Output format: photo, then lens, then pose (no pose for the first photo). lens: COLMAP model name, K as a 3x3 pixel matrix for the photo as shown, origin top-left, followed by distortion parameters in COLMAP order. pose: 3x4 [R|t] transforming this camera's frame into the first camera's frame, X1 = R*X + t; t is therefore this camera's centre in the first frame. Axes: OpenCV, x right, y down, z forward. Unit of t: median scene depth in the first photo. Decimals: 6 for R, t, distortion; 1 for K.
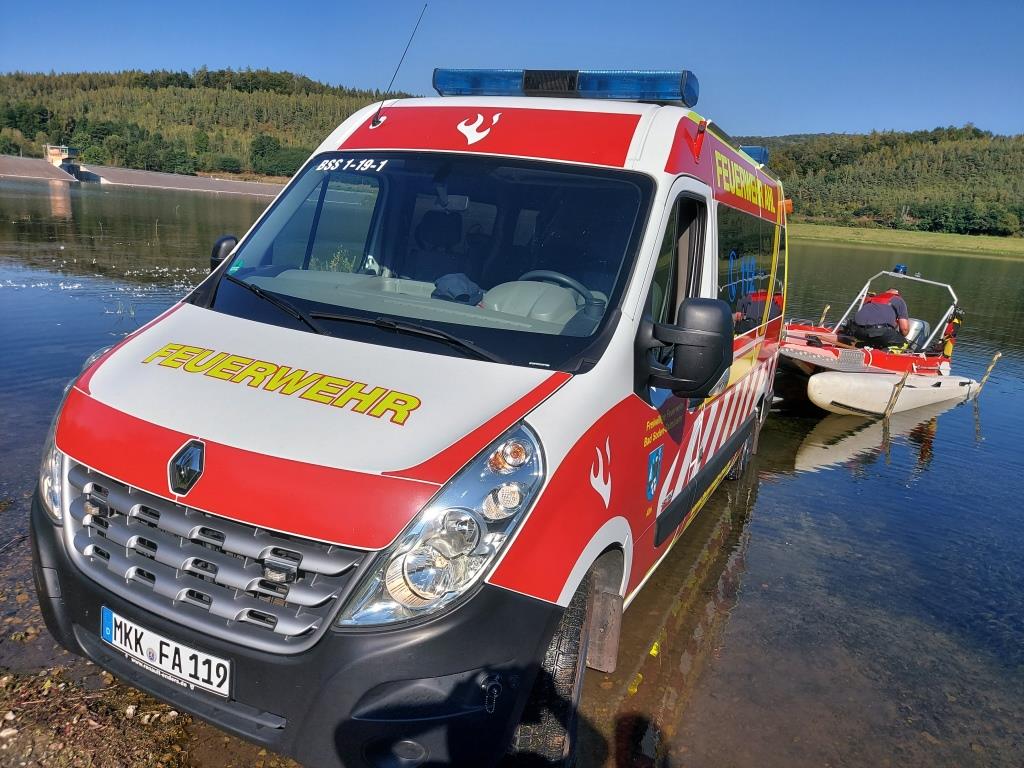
lens RADIAL K [[750.2, 0, 504.8], [0, 750.2, 389.7], [0, 0, 1]] dist [0.060957, -0.061892]
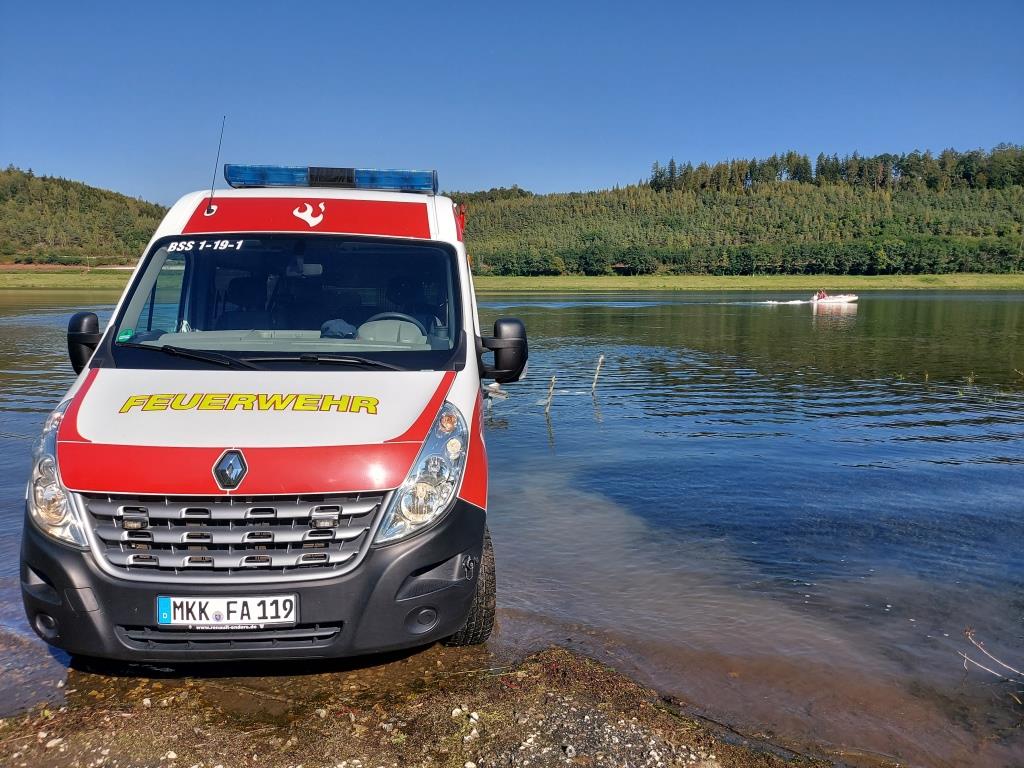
lens RADIAL K [[750.2, 0, 504.8], [0, 750.2, 389.7], [0, 0, 1]] dist [0.060957, -0.061892]
pose [[0.871917, -0.139406, 0.469389, -0.494709], [0.173806, 0.984307, -0.030519, 0.072194], [-0.457768, 0.108193, 0.882464, -0.366226]]
